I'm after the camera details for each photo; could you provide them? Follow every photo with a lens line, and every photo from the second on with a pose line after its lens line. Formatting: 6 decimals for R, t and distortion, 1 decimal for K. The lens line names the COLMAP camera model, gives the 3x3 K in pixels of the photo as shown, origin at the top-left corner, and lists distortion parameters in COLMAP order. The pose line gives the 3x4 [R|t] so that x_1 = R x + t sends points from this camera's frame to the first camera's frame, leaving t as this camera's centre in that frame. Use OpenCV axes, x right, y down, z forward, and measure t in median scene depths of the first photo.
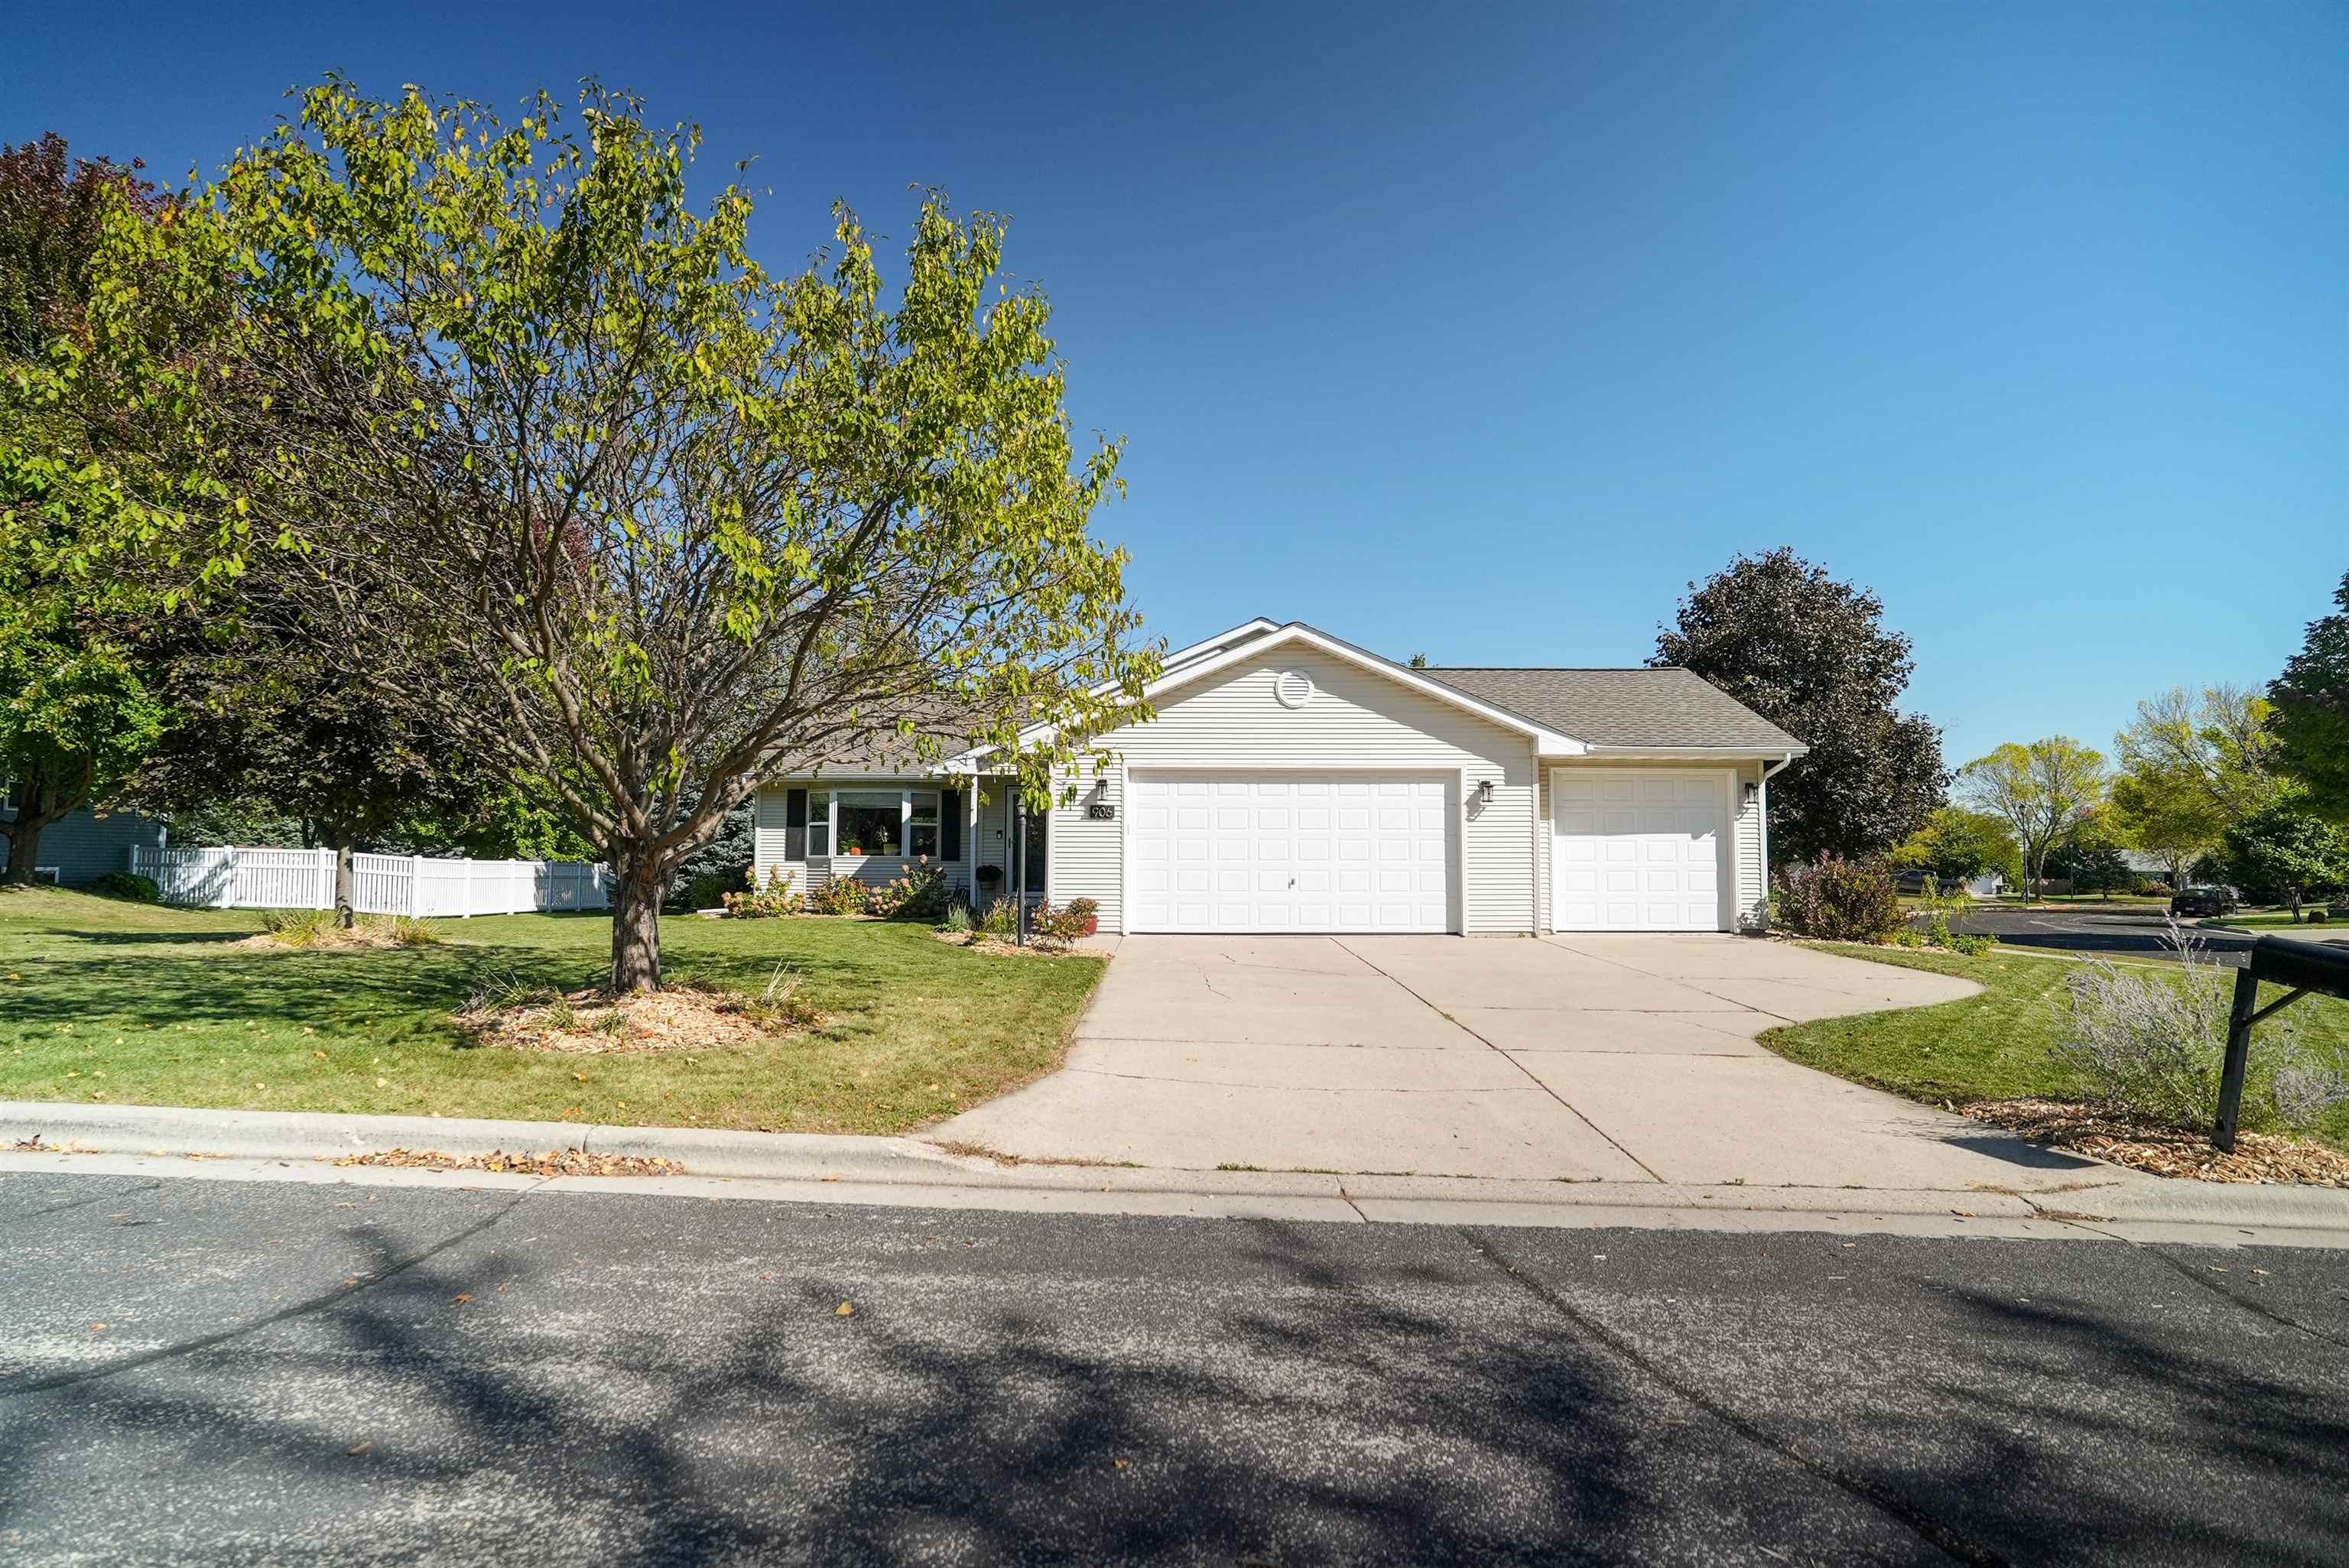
lens RADIAL K [[1356.2, 0, 1173.2], [0, 1356.2, 784.9], [0, 0, 1]] dist [-0.001583, -0.000086]
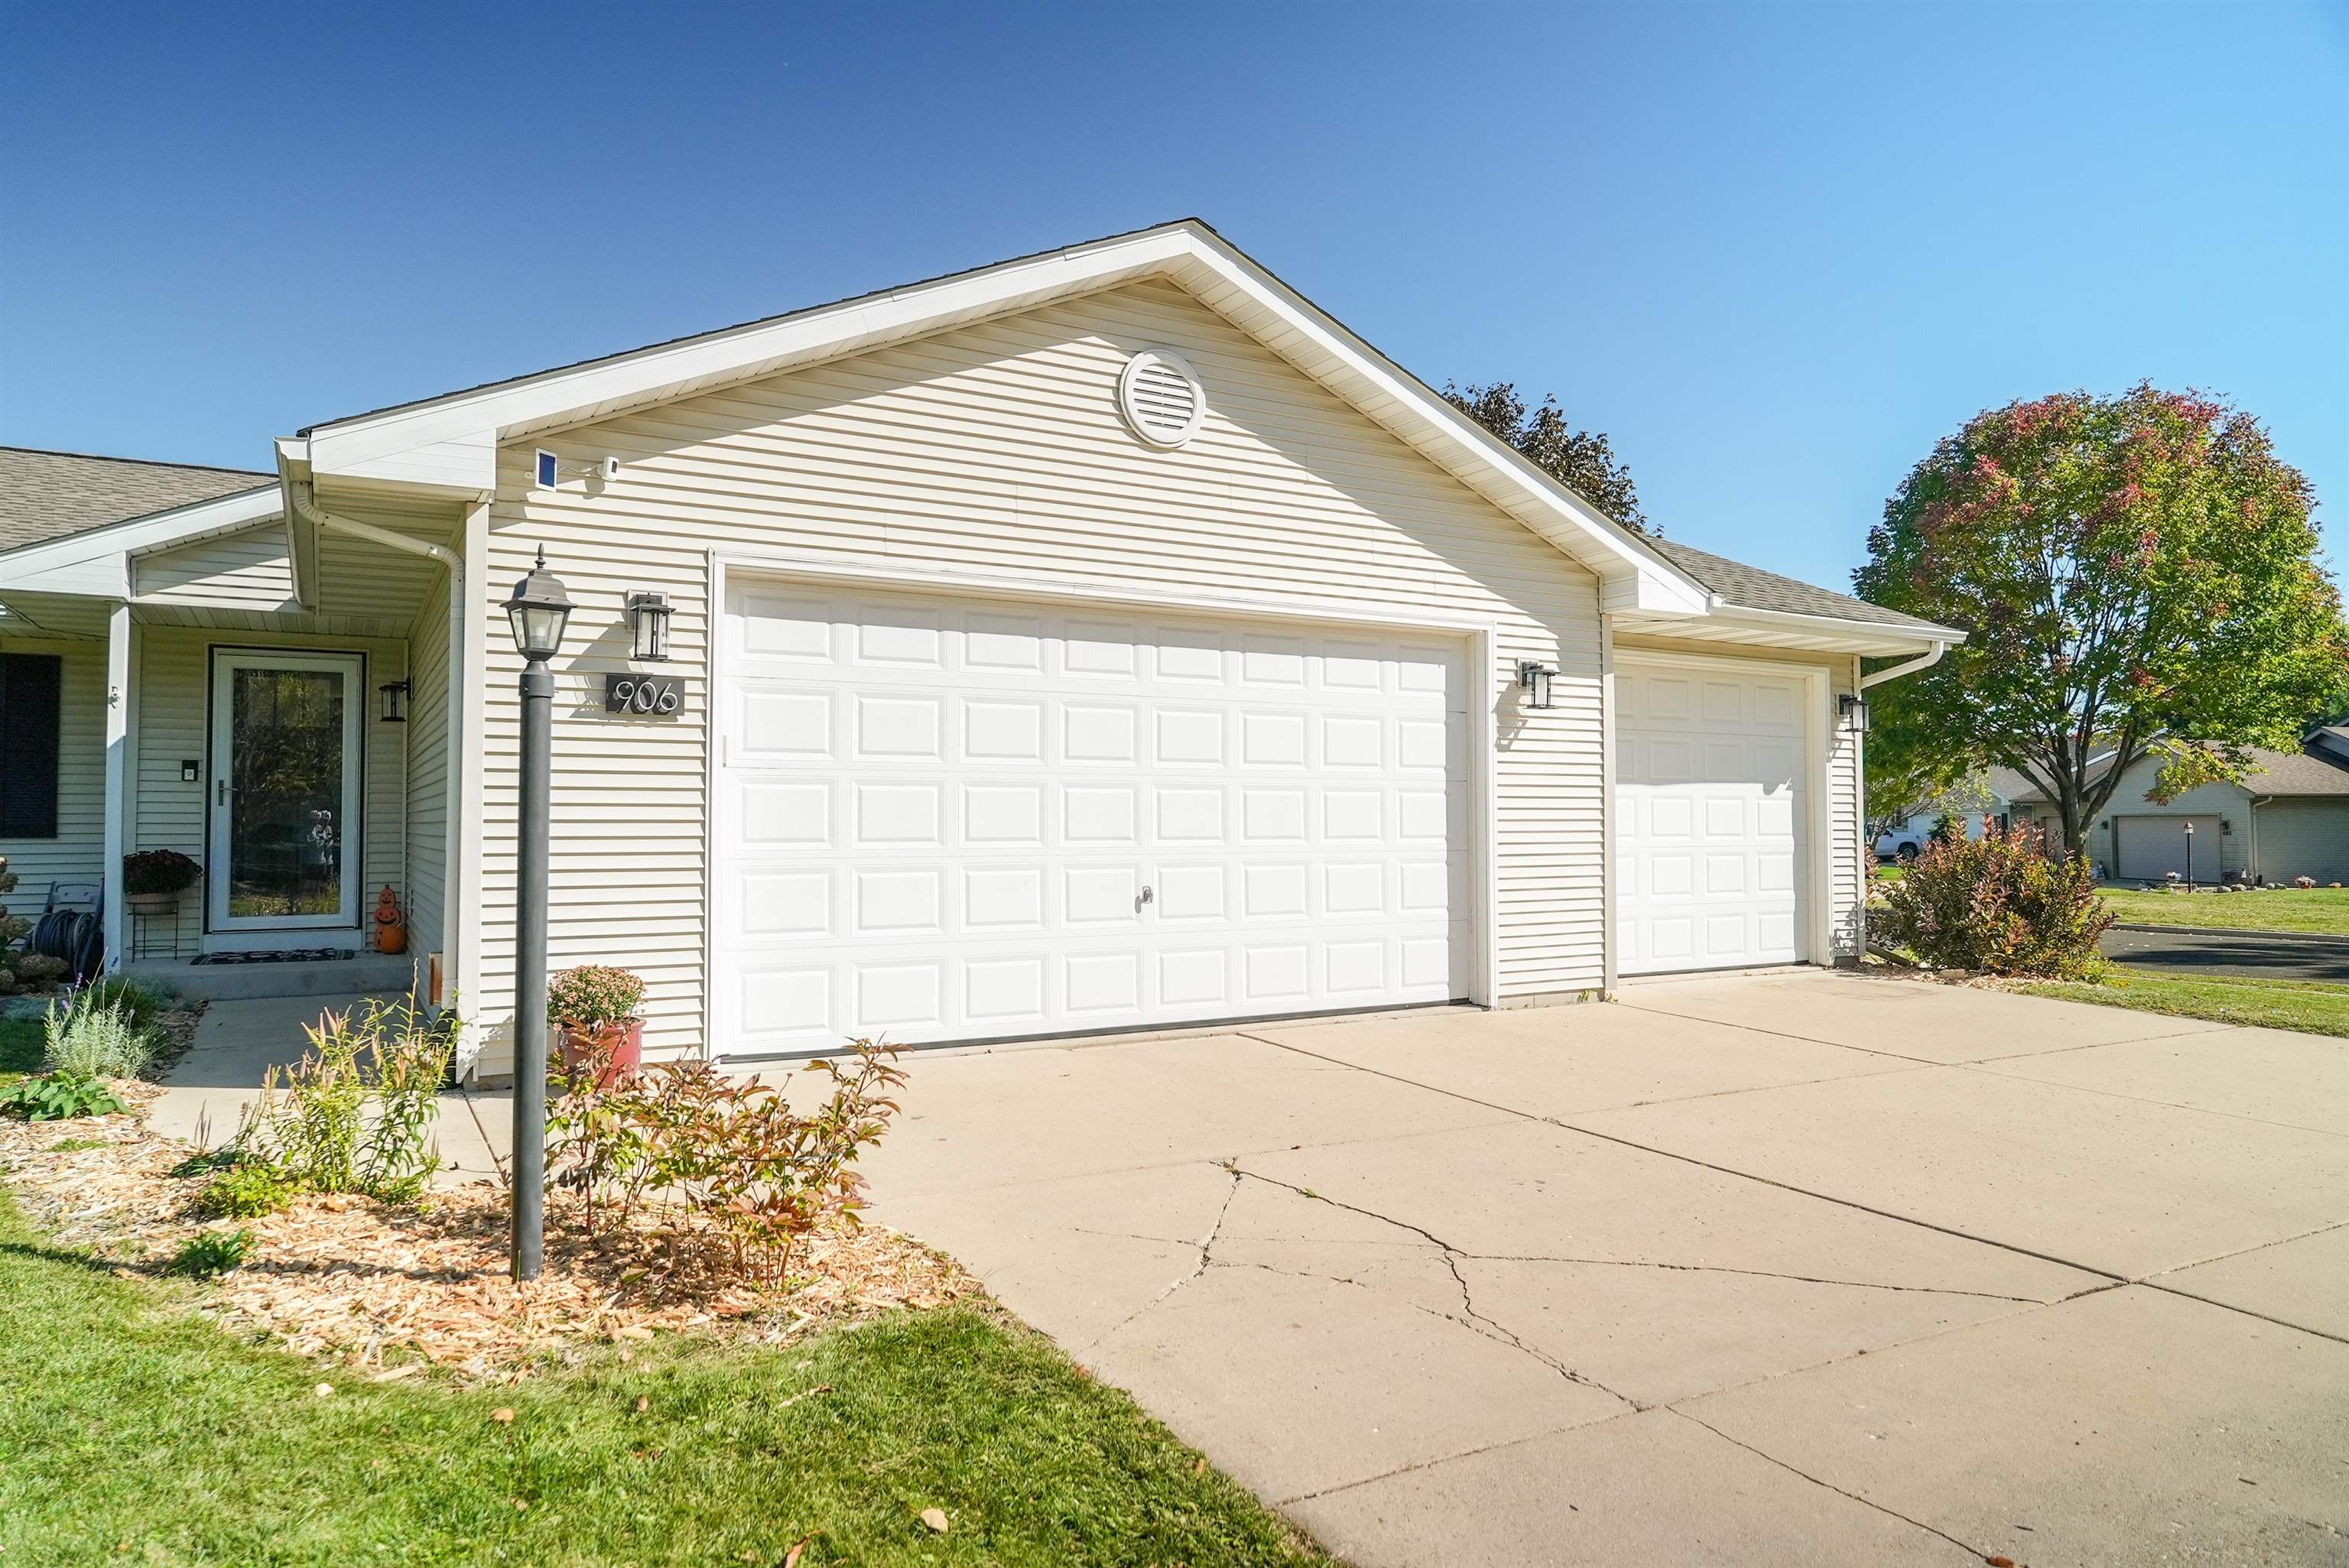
lens RADIAL K [[1497.6, 0, 1174.0], [0, 1497.6, 792.4], [0, 0, 1]] dist [-0.000775, 0.000091]
pose [[0.871026, 0.008685, 0.491160, -0.117640], [-0.028096, 0.999088, 0.032161, 0.027715], [-0.490432, -0.041813, 0.870476, 0.620729]]
